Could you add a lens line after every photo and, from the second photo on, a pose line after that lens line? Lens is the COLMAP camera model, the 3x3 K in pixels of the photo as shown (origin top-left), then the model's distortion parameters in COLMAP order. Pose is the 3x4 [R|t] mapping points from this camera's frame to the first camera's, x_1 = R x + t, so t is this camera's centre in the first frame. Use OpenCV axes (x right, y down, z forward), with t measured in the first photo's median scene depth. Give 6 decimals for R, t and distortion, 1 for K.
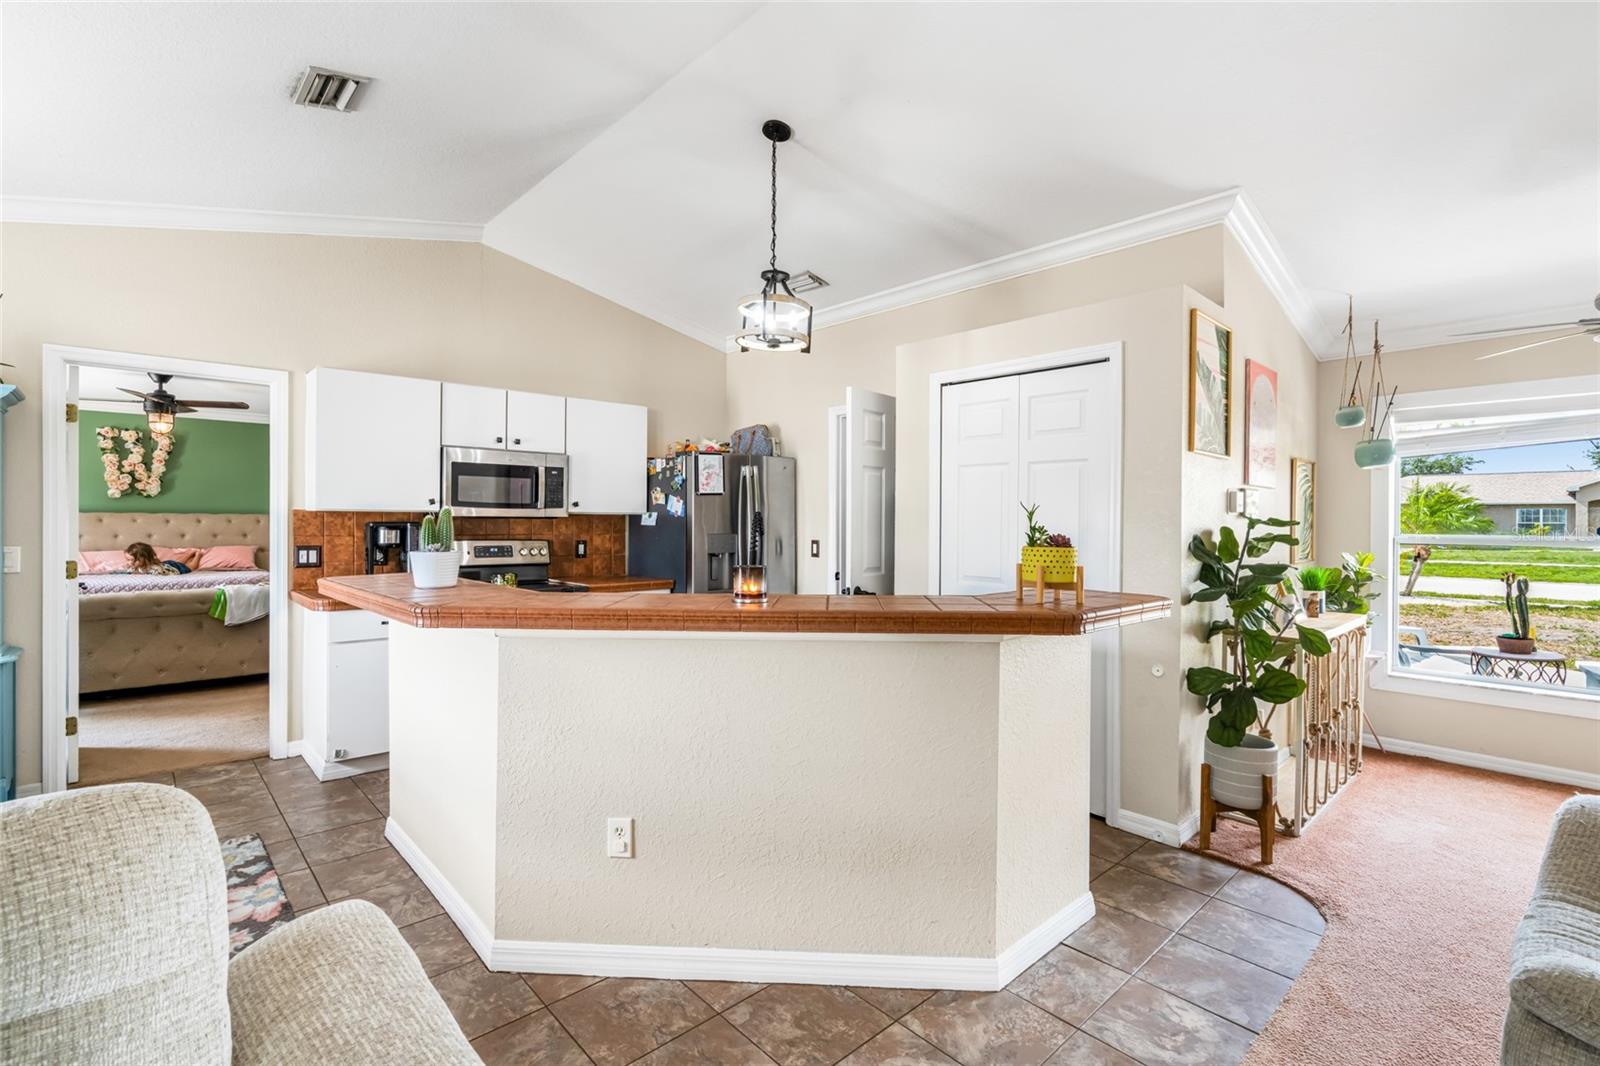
lens RADIAL K [[729.4, 0, 800.0], [0, 729.4, 533.0], [0, 0, 1]] dist [-0.011493, 0.000046]
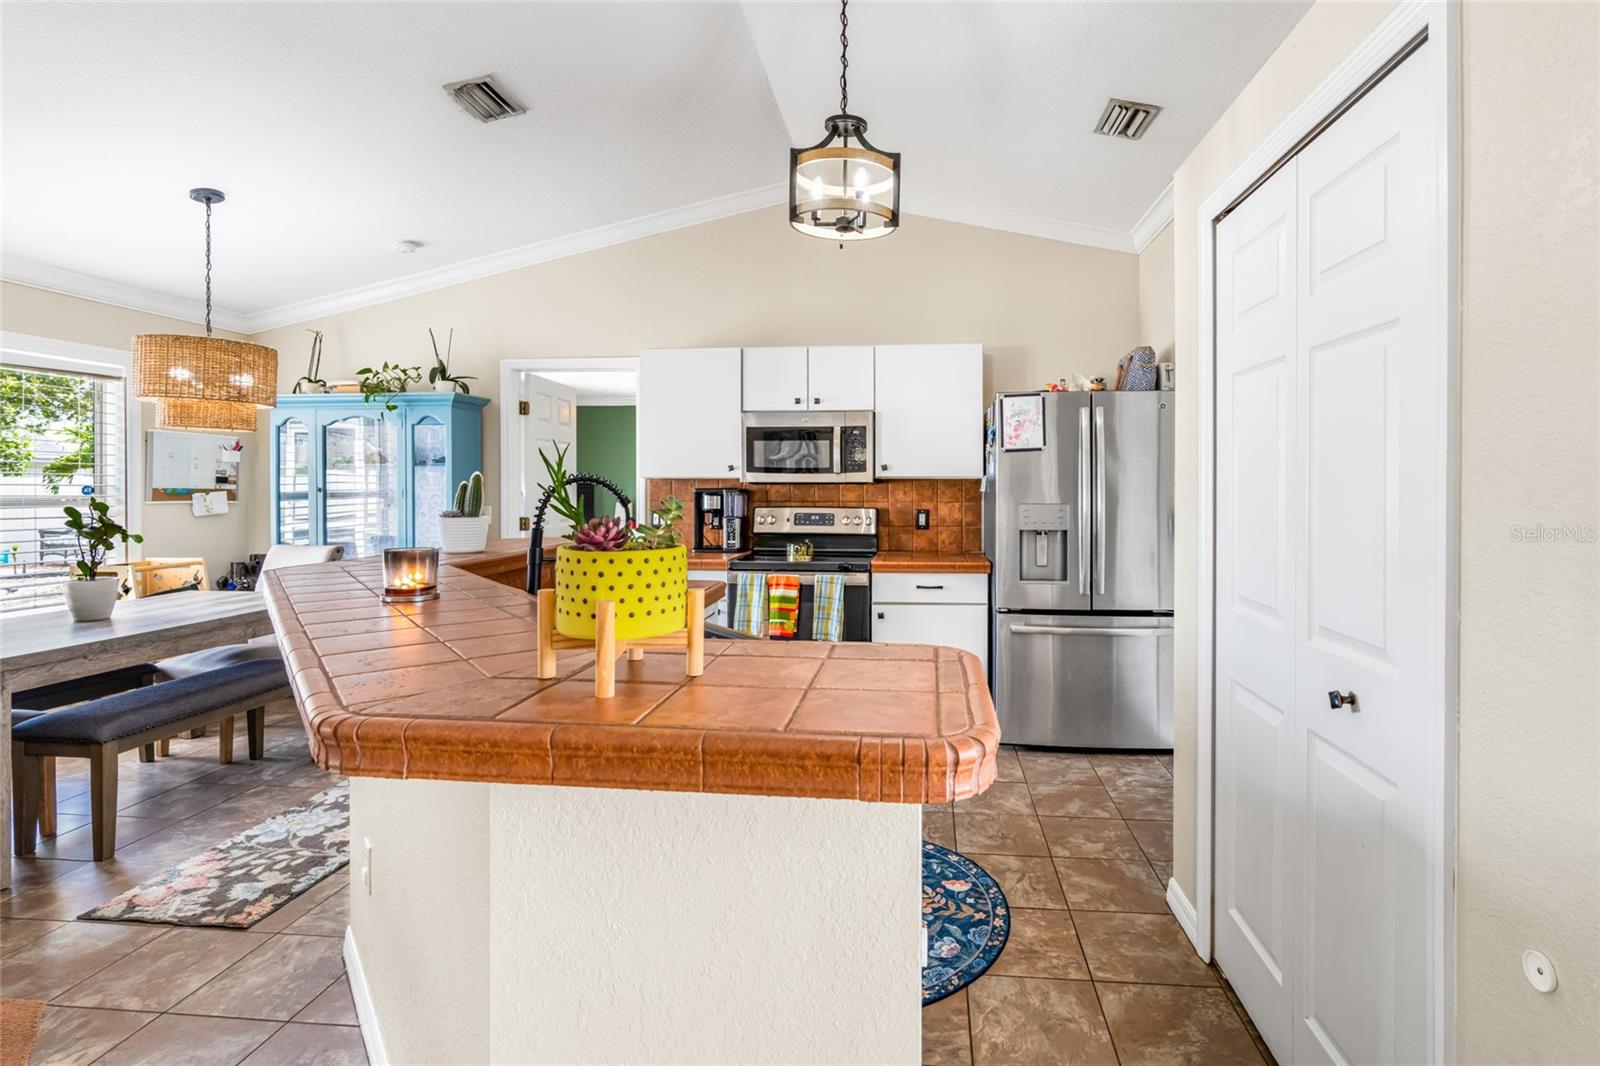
lens RADIAL K [[764.6, 0, 792.6], [0, 764.6, 491.3], [0, 0, 1]] dist [-0.002231, -0.000390]
pose [[0.677858, 0.000138, -0.735193, 0.293996], [-0.008252, 0.999938, -0.007420, -0.003496], [0.735147, 0.011096, 0.677817, 0.310709]]
